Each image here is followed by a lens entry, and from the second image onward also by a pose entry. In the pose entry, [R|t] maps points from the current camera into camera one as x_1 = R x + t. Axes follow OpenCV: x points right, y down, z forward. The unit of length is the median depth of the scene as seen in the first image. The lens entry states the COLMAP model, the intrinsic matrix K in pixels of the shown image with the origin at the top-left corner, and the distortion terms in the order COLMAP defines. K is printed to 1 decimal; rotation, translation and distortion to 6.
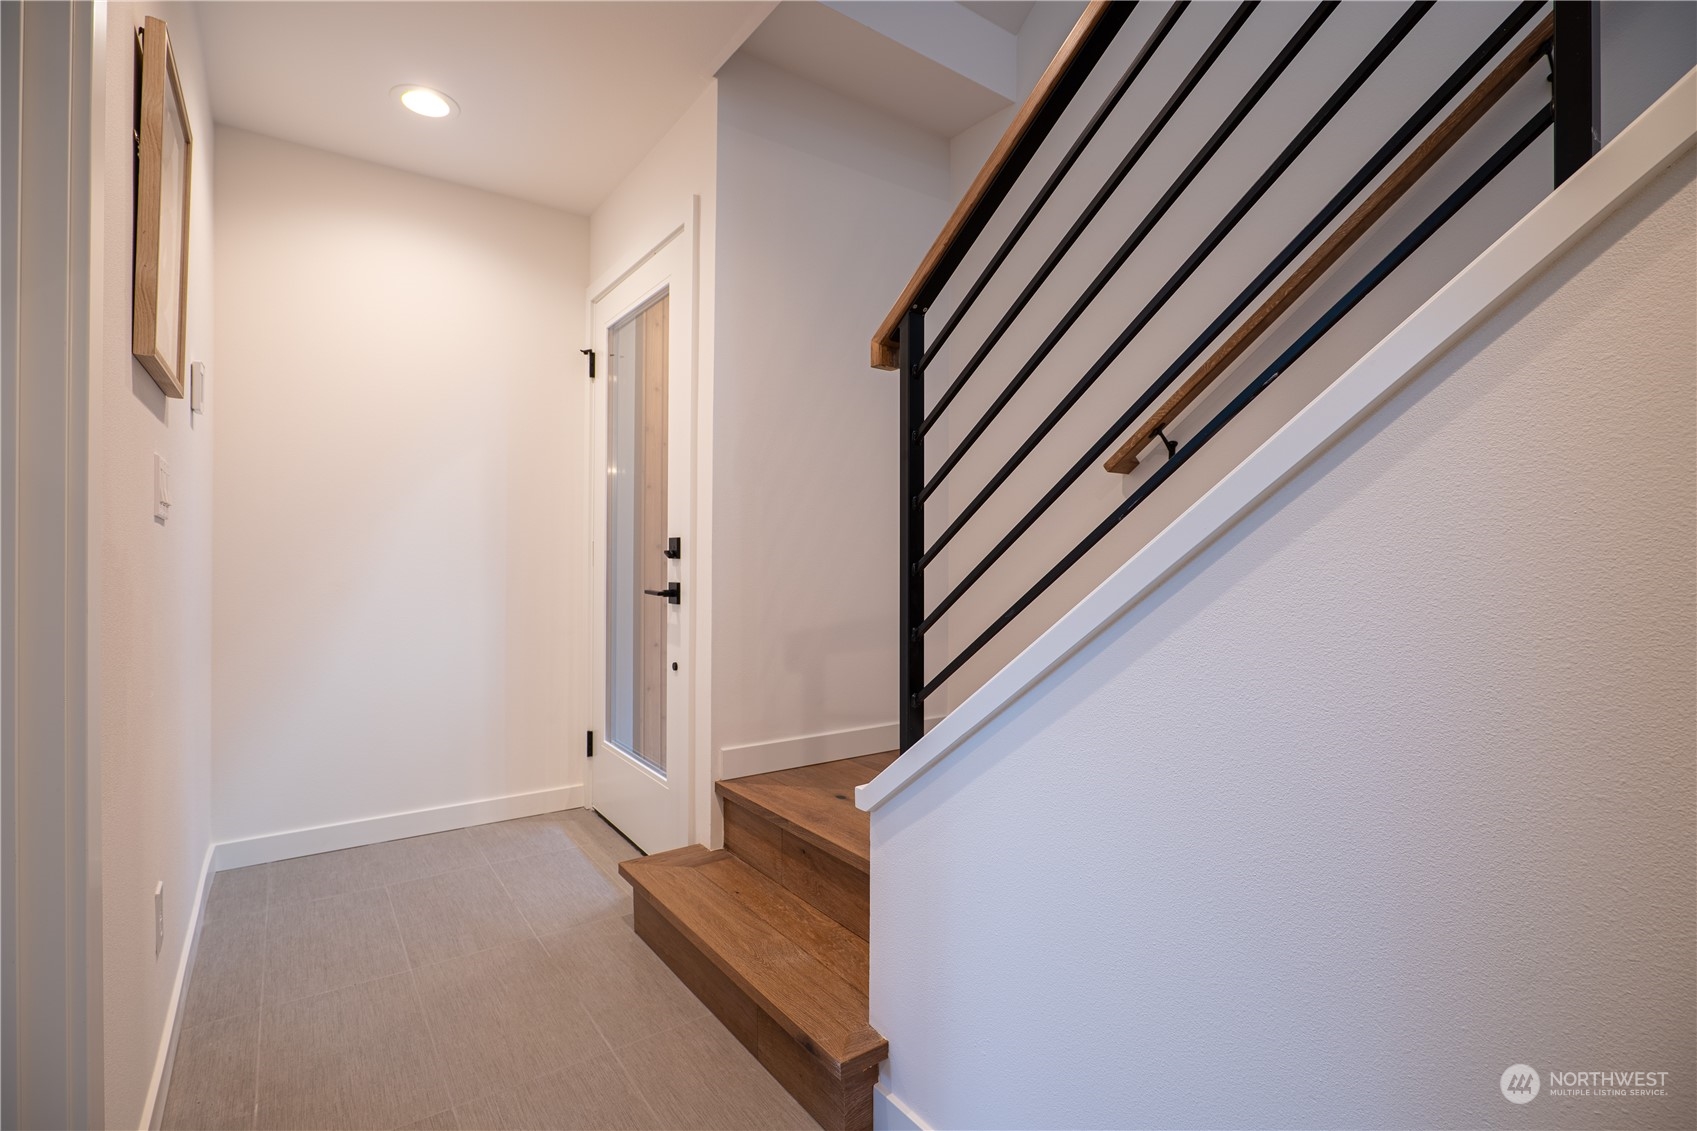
lens RADIAL K [[794.1, 0, 851.0], [0, 794.1, 559.3], [0, 0, 1]] dist [-0.024060, 0.005864]
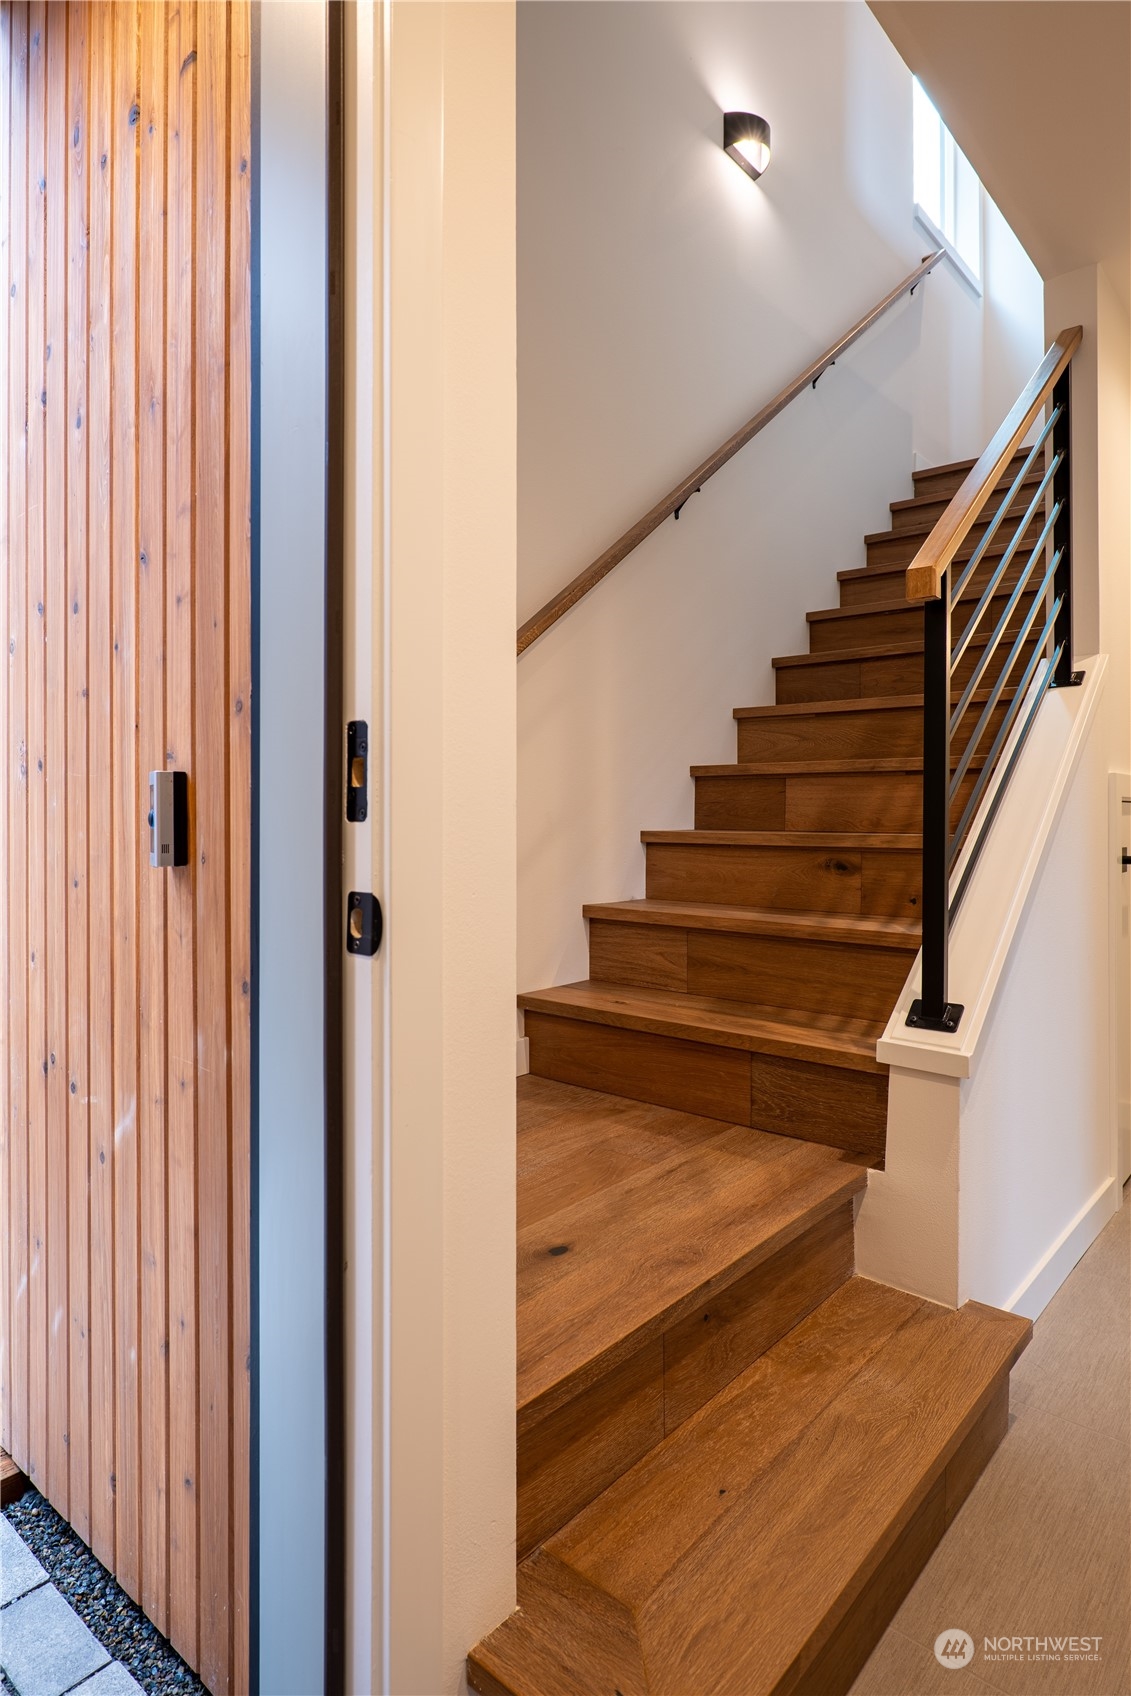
lens RADIAL K [[933.0, 0, 567.9], [0, 933.0, 836.6], [0, 0, 1]] dist [-0.006295, 0.001702]
pose [[-0.223828, -0.017179, 0.974477, -0.678313], [0.003166, 0.999827, 0.018353, 0.007090], [-0.974624, 0.007193, -0.223735, 1.225338]]
